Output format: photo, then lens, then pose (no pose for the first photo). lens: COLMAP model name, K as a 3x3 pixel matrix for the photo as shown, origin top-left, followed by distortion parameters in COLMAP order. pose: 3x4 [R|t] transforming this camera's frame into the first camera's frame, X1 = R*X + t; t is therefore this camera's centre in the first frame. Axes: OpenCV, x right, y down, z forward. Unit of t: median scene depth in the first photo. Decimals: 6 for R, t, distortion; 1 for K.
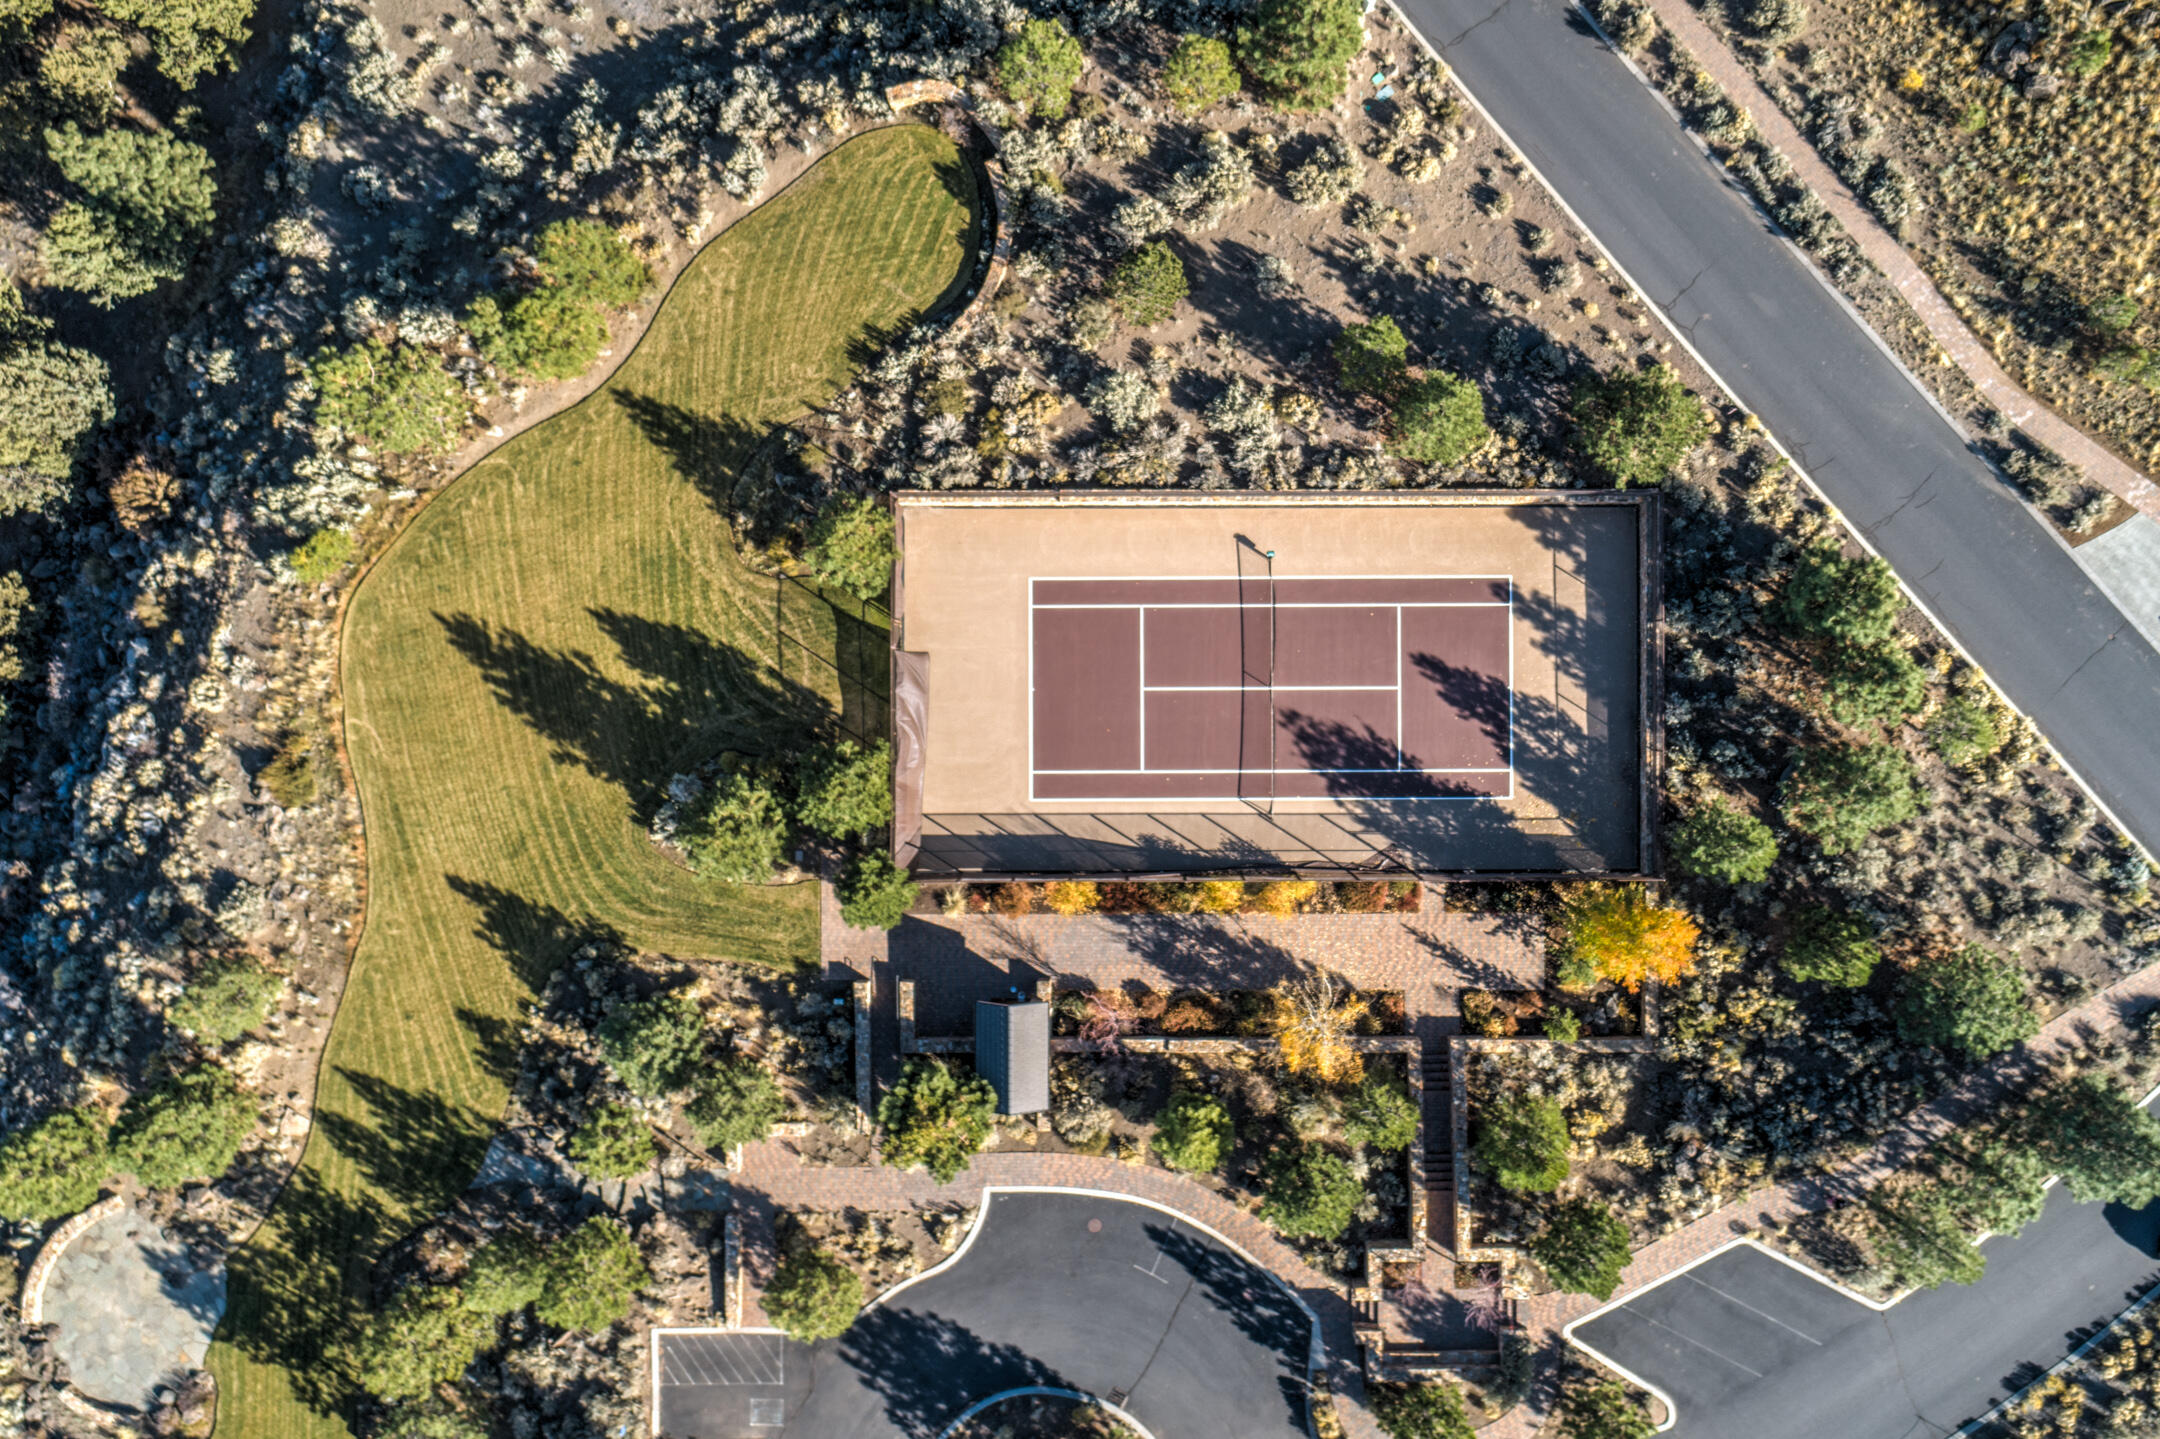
lens RADIAL K [[1461.2, 0, 1080.0], [0, 1461.2, 719.5], [0, 0, 1]] dist [-0.002407, 0.003717]
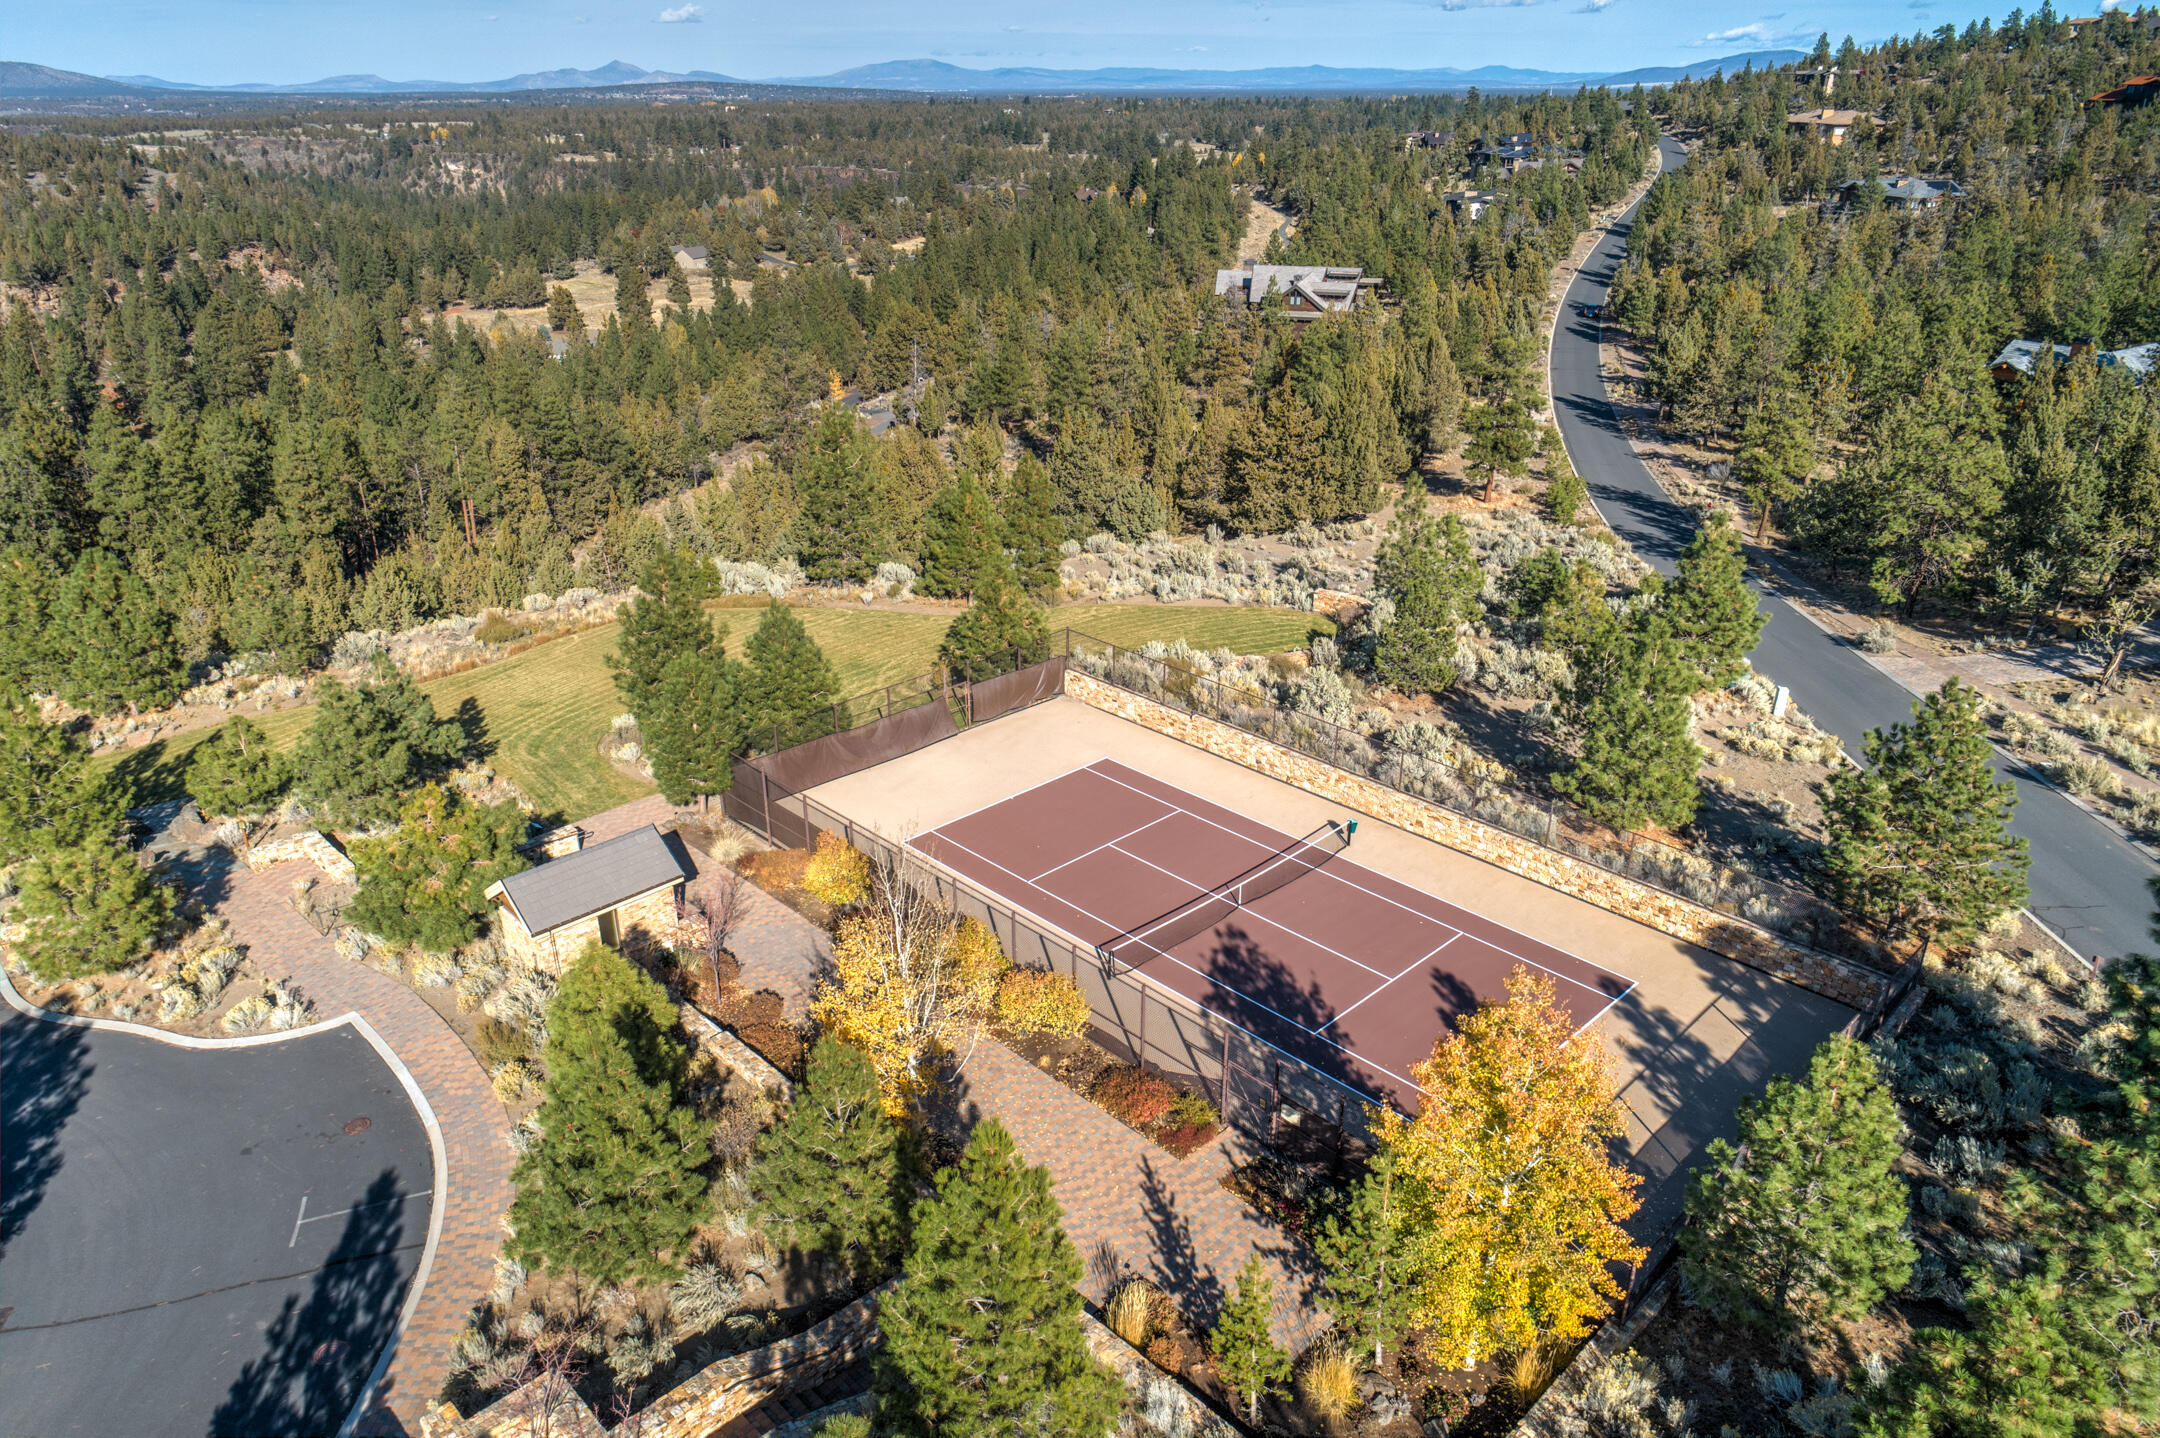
lens RADIAL K [[1452.0, 0, 1081.2], [0, 1452.0, 716.3], [0, 0, 1]] dist [-0.002925, 0.006986]
pose [[0.698716, 0.285535, -0.655946, 0.509779], [-0.715392, 0.274589, -0.642508, 0.456437], [-0.003343, 0.918189, 0.396129, 0.639006]]
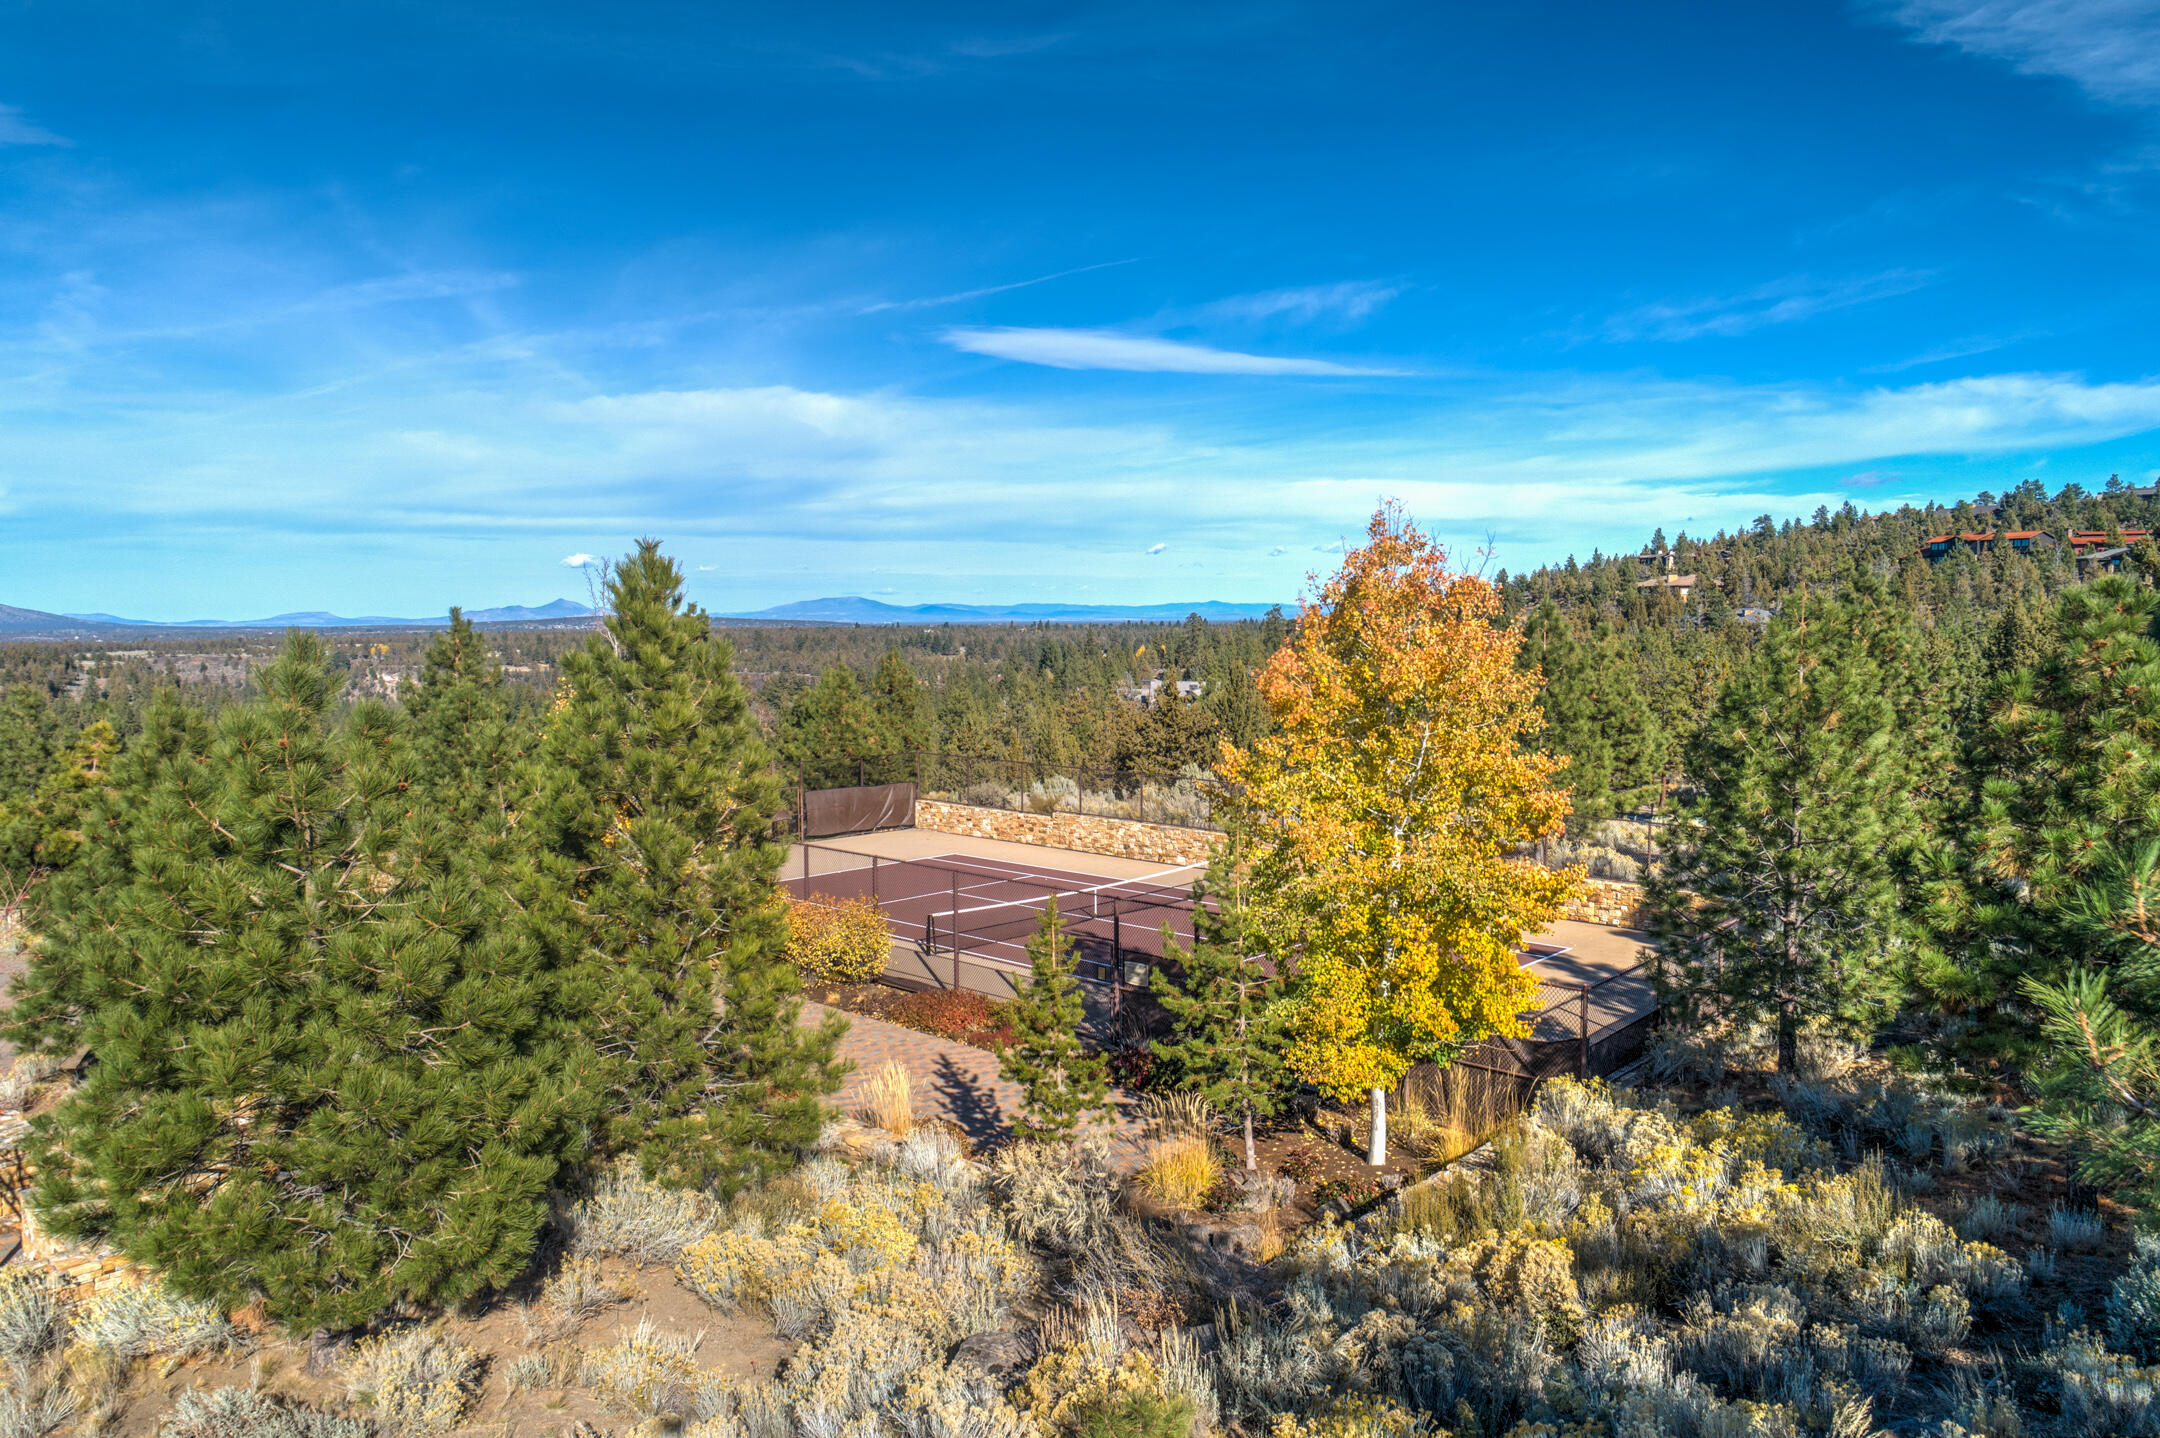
lens RADIAL K [[1461.2, 0, 1080.0], [0, 1461.2, 719.0], [0, 0, 1]] dist [-0.002407, 0.003717]
pose [[0.737491, 0.043212, -0.673973, 0.516759], [-0.675357, 0.048458, -0.735898, 0.409115], [0.000860, 0.997890, 0.064920, 0.881730]]
